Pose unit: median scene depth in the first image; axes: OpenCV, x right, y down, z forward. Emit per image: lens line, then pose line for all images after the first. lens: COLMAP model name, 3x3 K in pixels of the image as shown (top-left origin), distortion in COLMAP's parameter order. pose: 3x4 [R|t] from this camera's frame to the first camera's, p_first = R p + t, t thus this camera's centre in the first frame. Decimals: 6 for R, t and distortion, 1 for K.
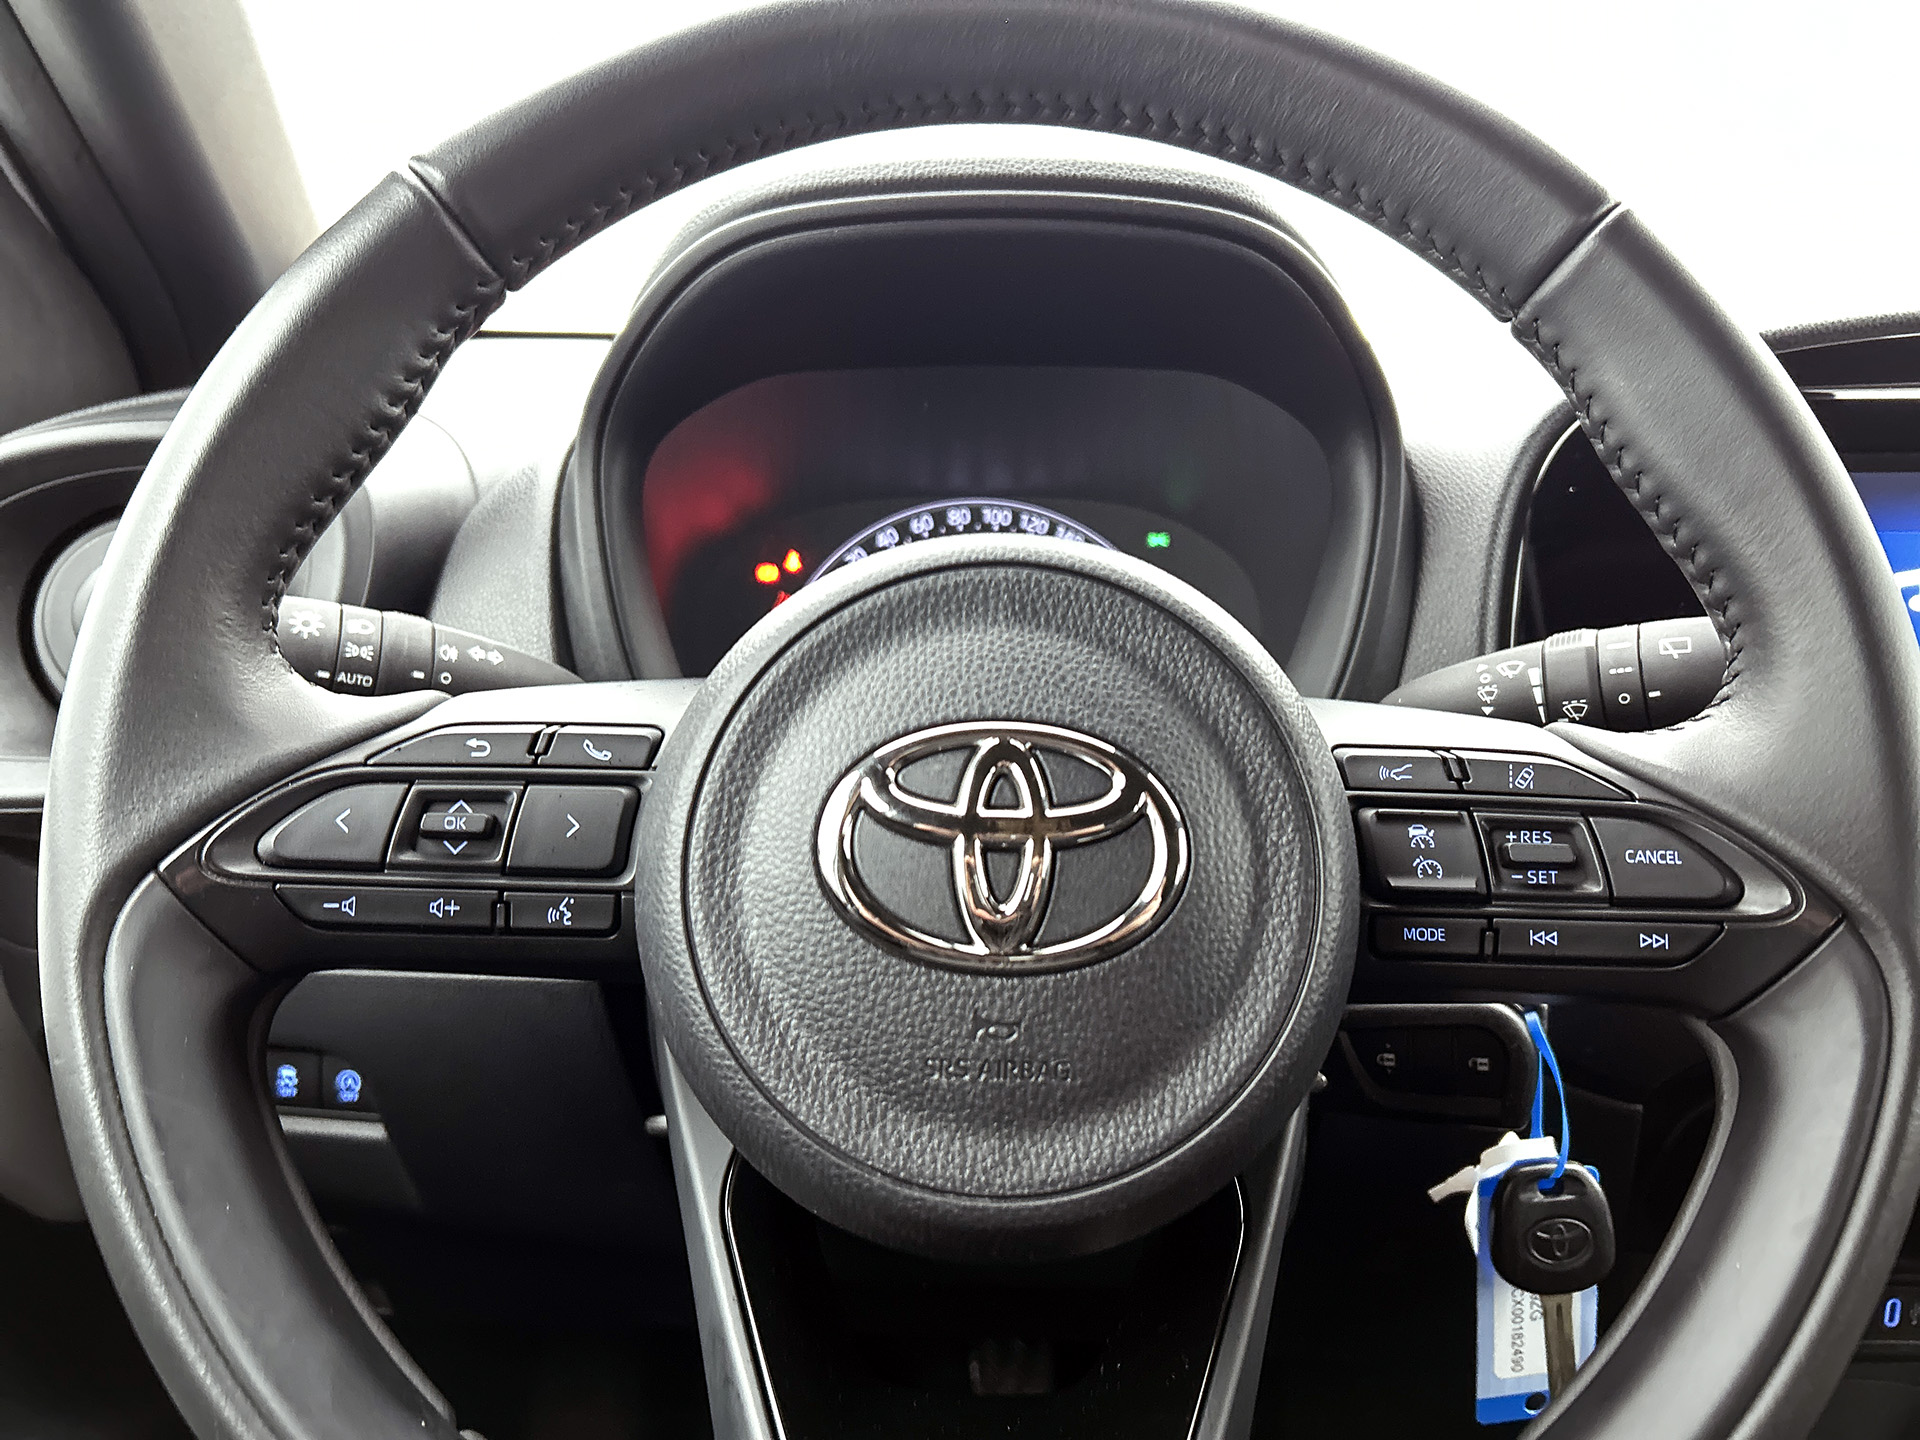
lens RADIAL K [[1500.3, 0, 923.3], [0, 1500.3, 701.0], [0, 0, 1]] dist [-0.012400, -0.007271]
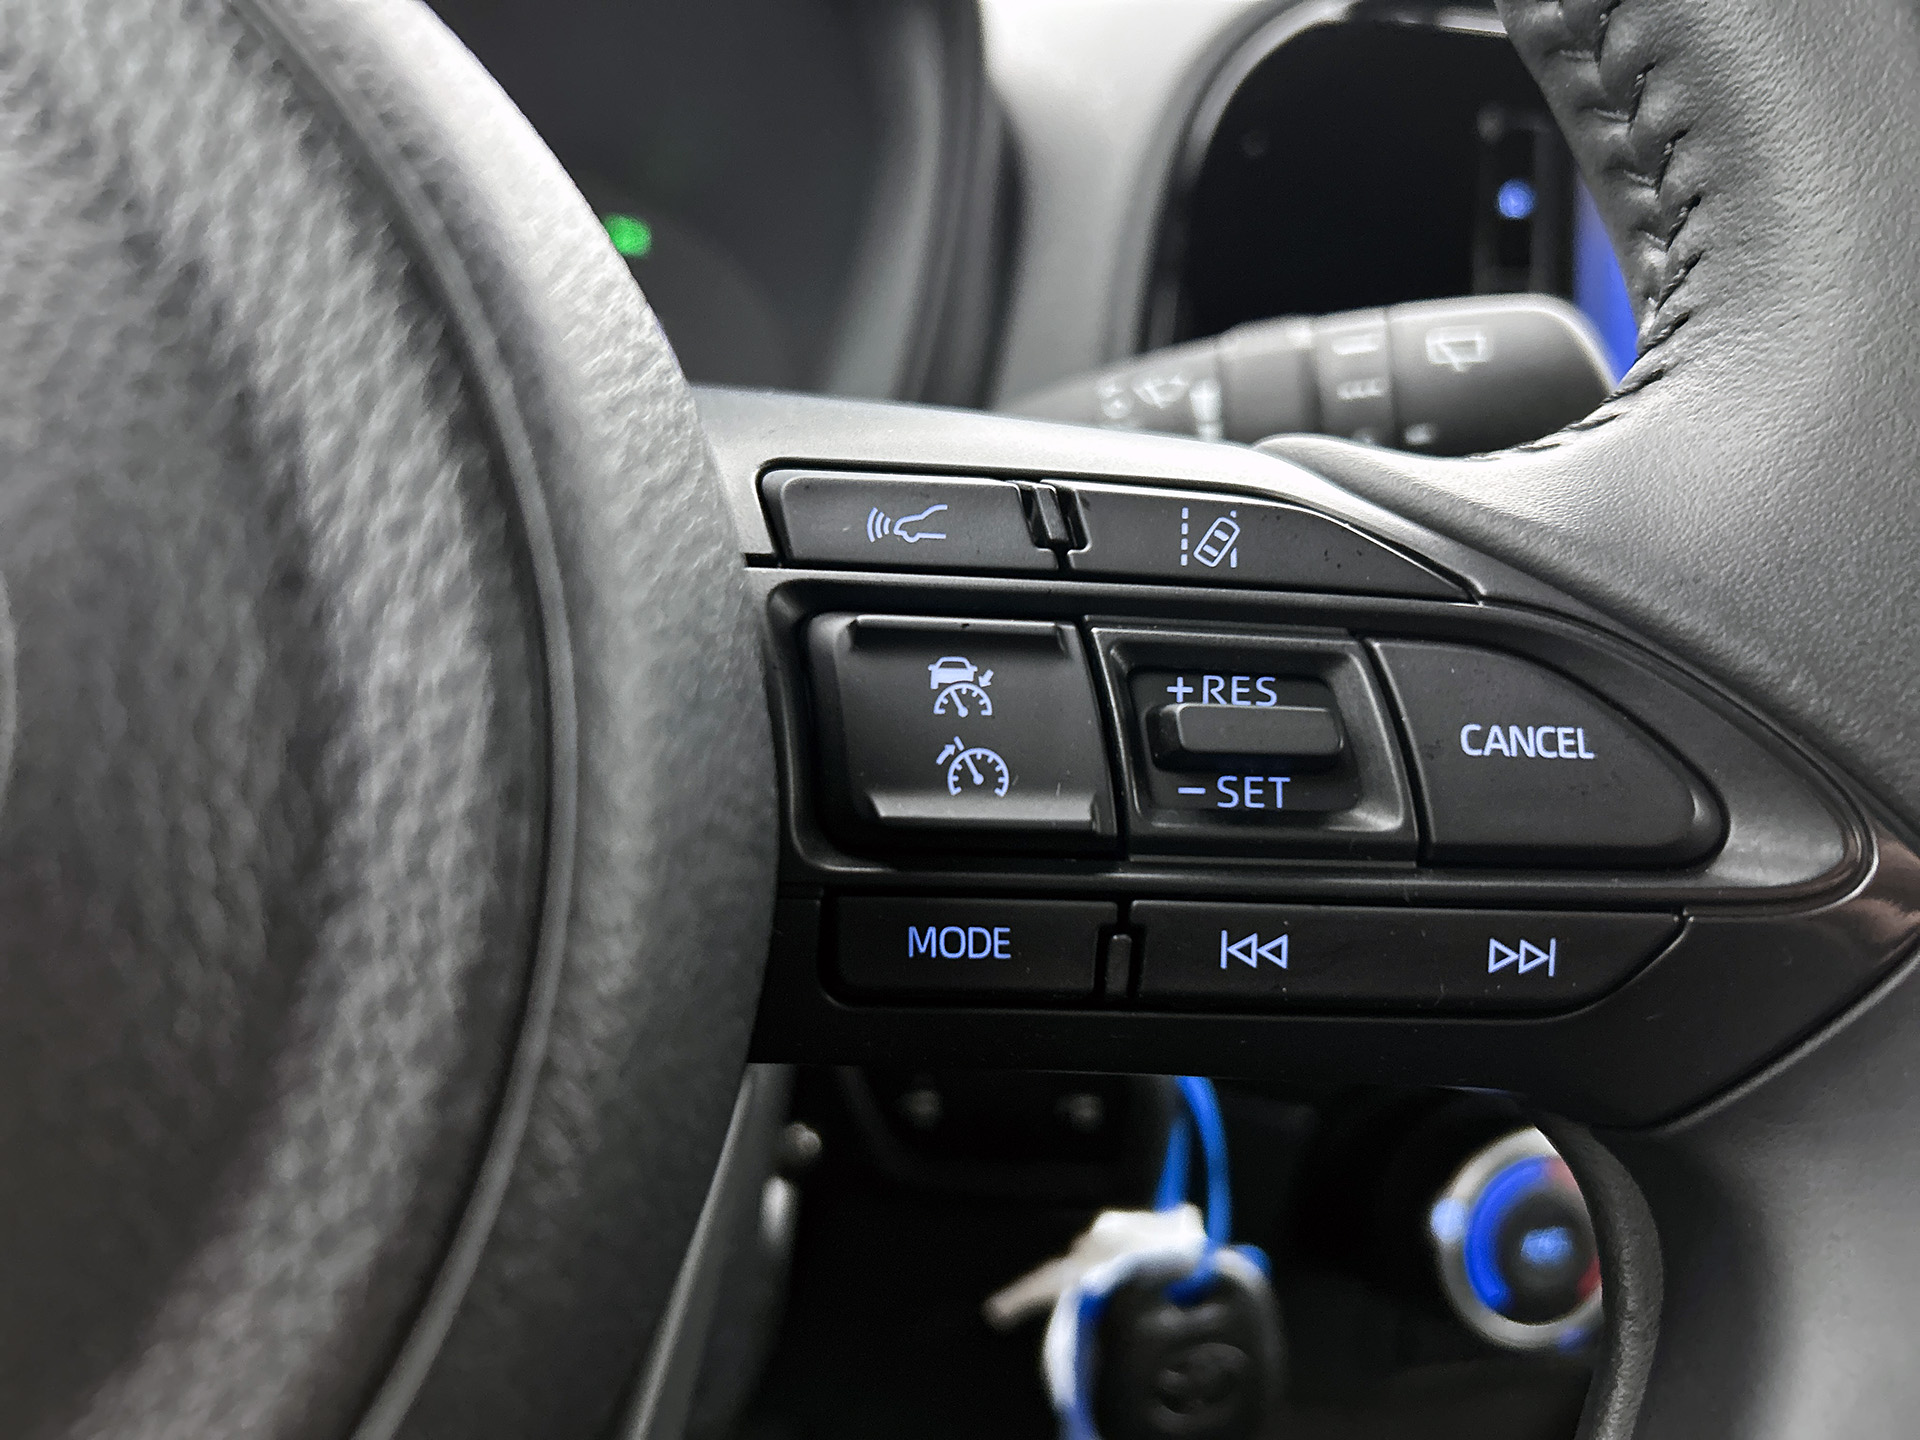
lens RADIAL K [[1527.8, 0, 960.0], [0, 1527.8, 720.0], [0, 0, 1]] dist [0.047838, -0.041252]
pose [[0.962329, 0.005006, 0.271841, 0.229492], [-0.029109, 0.995980, 0.084709, 0.066754], [-0.270324, -0.089431, 0.958607, 0.634408]]
